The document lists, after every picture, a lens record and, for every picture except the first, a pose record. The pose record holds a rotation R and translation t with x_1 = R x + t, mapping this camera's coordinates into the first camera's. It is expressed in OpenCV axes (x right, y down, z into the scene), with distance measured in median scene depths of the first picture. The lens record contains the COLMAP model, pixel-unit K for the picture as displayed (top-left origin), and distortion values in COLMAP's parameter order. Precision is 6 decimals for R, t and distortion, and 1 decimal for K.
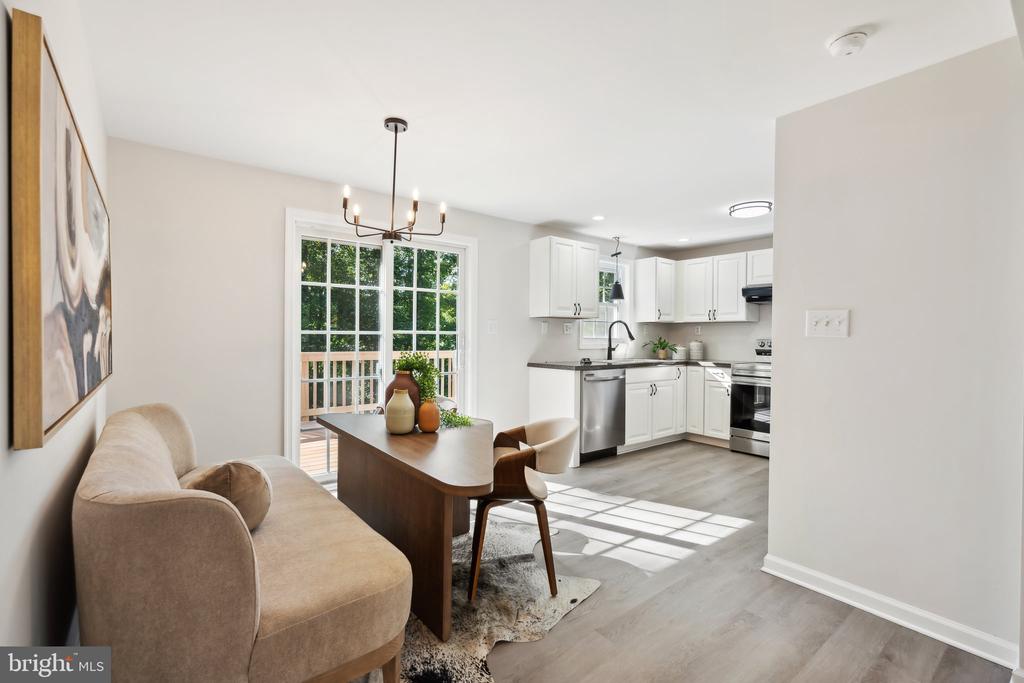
lens RADIAL K [[456.5, 0, 512.0], [0, 456.5, 341.5], [0, 0, 1]] dist [-0.000180, -0.000002]
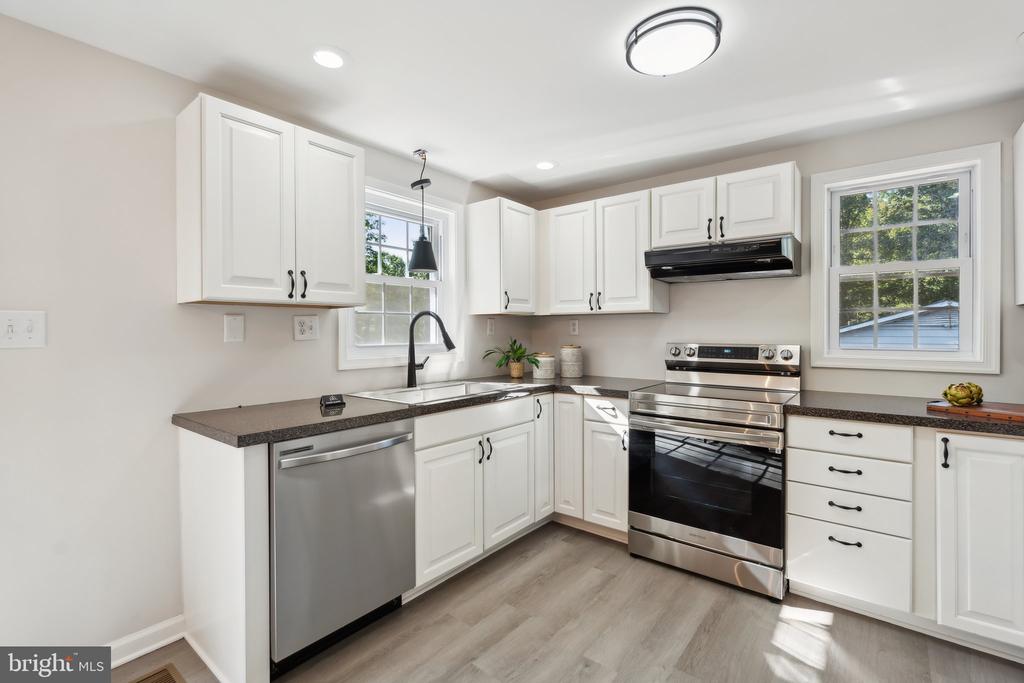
lens RADIAL K [[466.5, 0, 515.3], [0, 466.5, 332.7], [0, 0, 1]] dist [-0.000489, 0.000192]
pose [[0.973262, -0.011733, 0.229397, 0.209104], [0.013013, 0.999907, -0.004070, -0.018063], [-0.229328, 0.006946, 0.973324, 0.459543]]
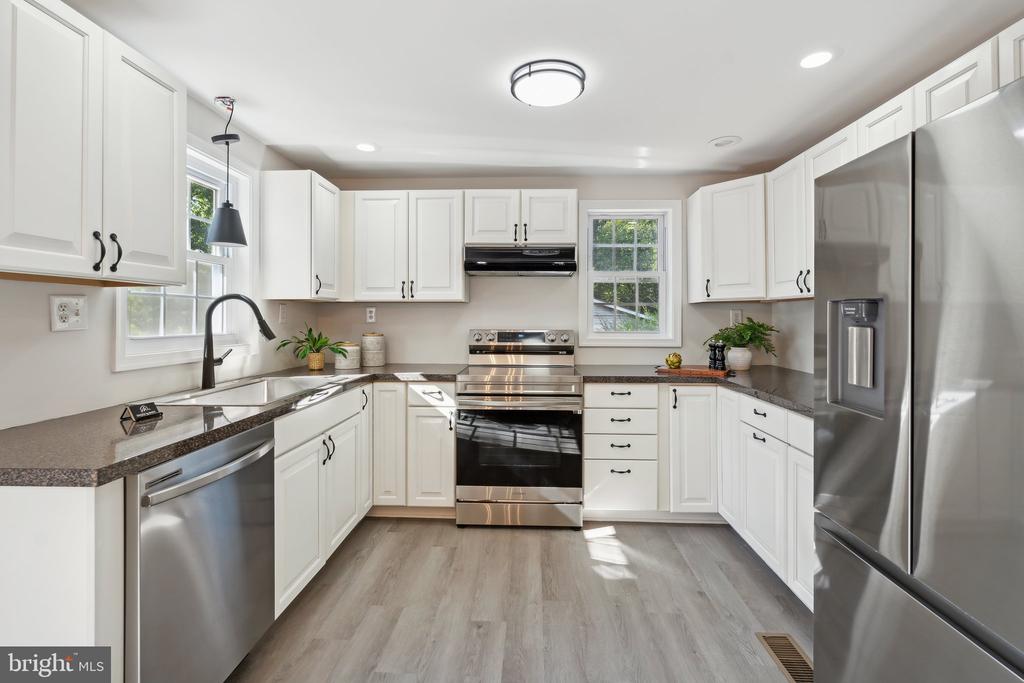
lens RADIAL K [[469.4, 0, 513.1], [0, 469.4, 313.7], [0, 0, 1]] dist [-0.000534, 0.000022]
pose [[0.652765, -0.000557, 0.757560, 0.071968], [0.012635, 0.999869, -0.010152, -0.019864], [-0.757455, 0.016199, 0.652686, 0.513470]]
